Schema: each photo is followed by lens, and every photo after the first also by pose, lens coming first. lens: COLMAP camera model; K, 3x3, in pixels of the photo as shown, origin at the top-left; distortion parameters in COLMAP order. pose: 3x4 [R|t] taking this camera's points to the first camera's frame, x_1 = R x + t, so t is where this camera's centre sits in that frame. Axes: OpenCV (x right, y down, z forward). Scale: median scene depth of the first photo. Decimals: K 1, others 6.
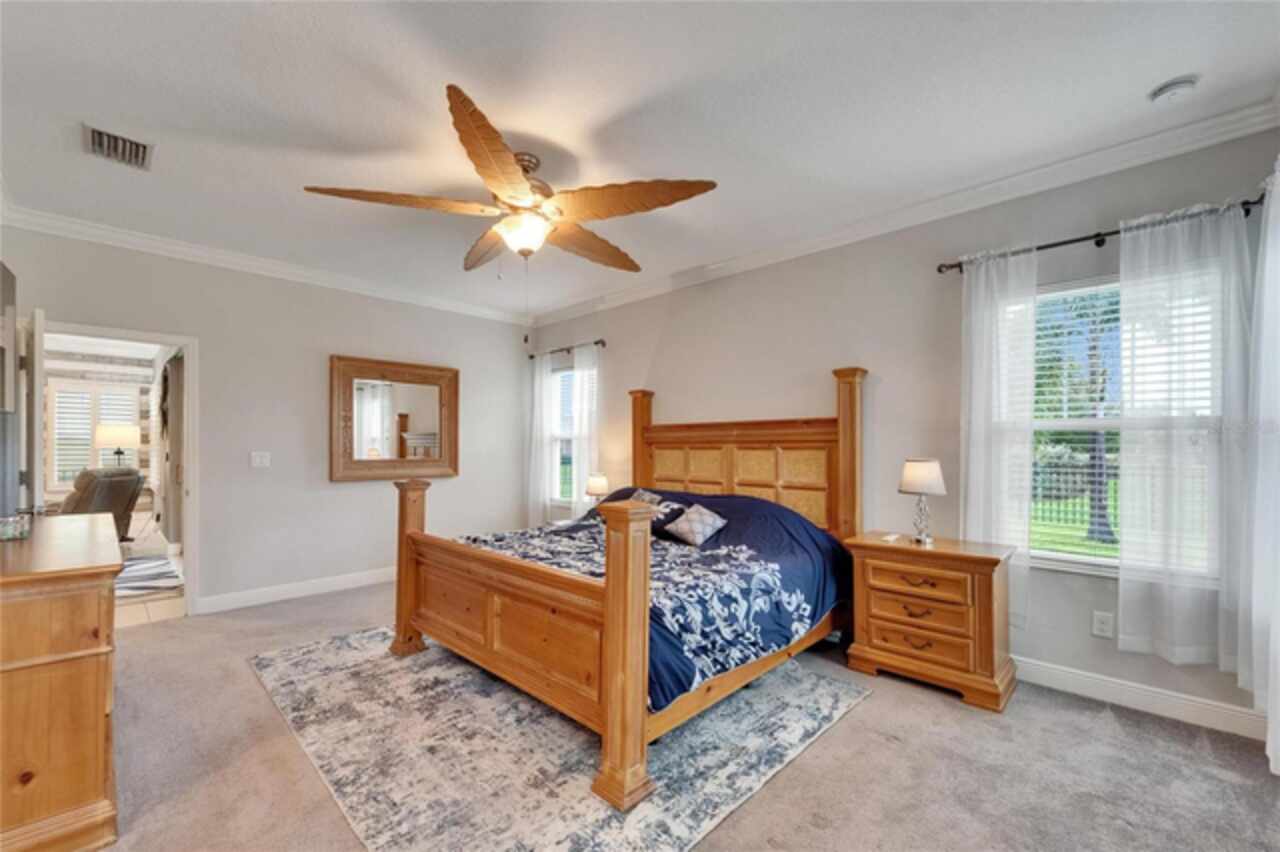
lens RADIAL K [[514.8, 0, 644.4], [0, 514.8, 455.5], [0, 0, 1]] dist [-0.016329, -0.000241]
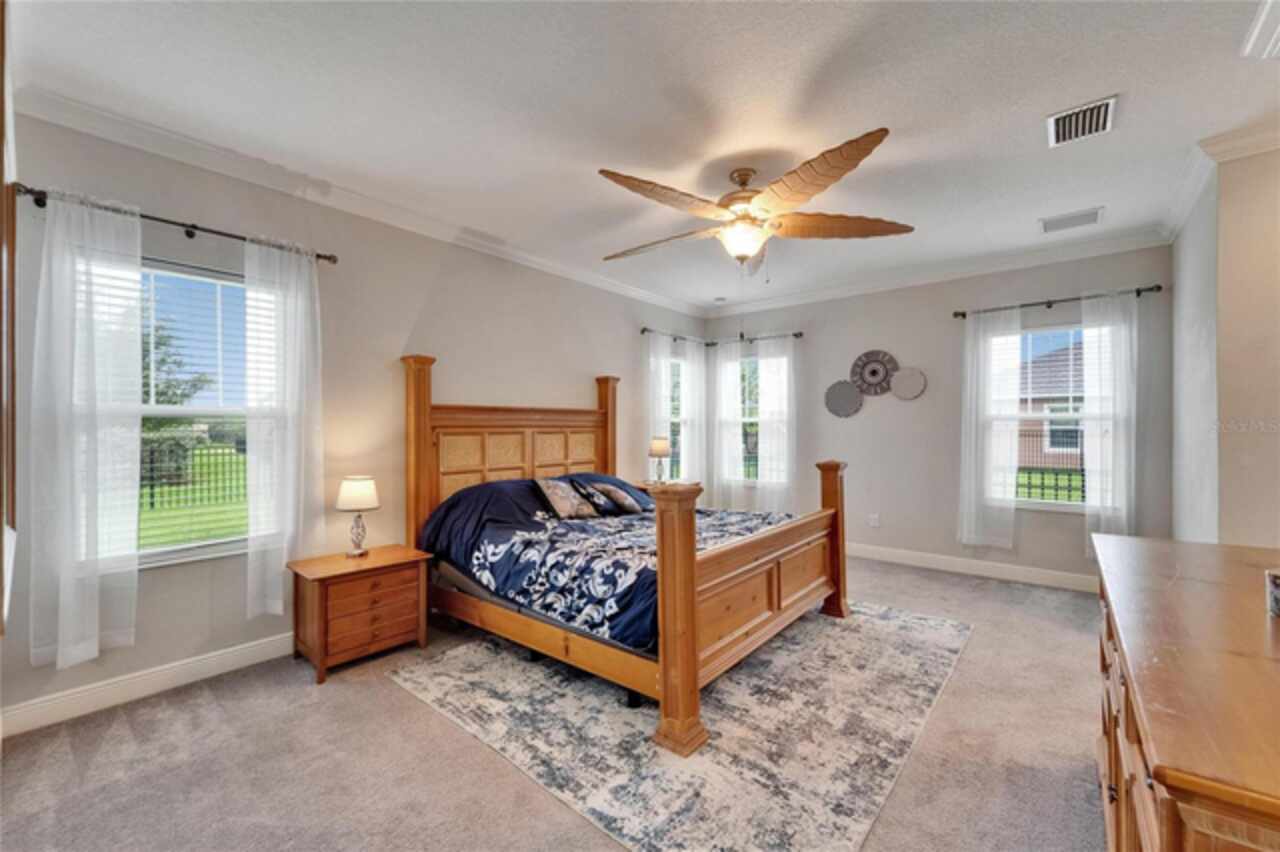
lens RADIAL K [[524.3, 0, 616.6], [0, 524.3, 424.5], [0, 0, 1]] dist [-0.001510, -0.000459]
pose [[-0.043978, 0.009070, 0.998991, -1.293534], [0.023373, 0.999694, -0.008048, -0.027219], [-0.998759, 0.022996, -0.044177, 1.254375]]
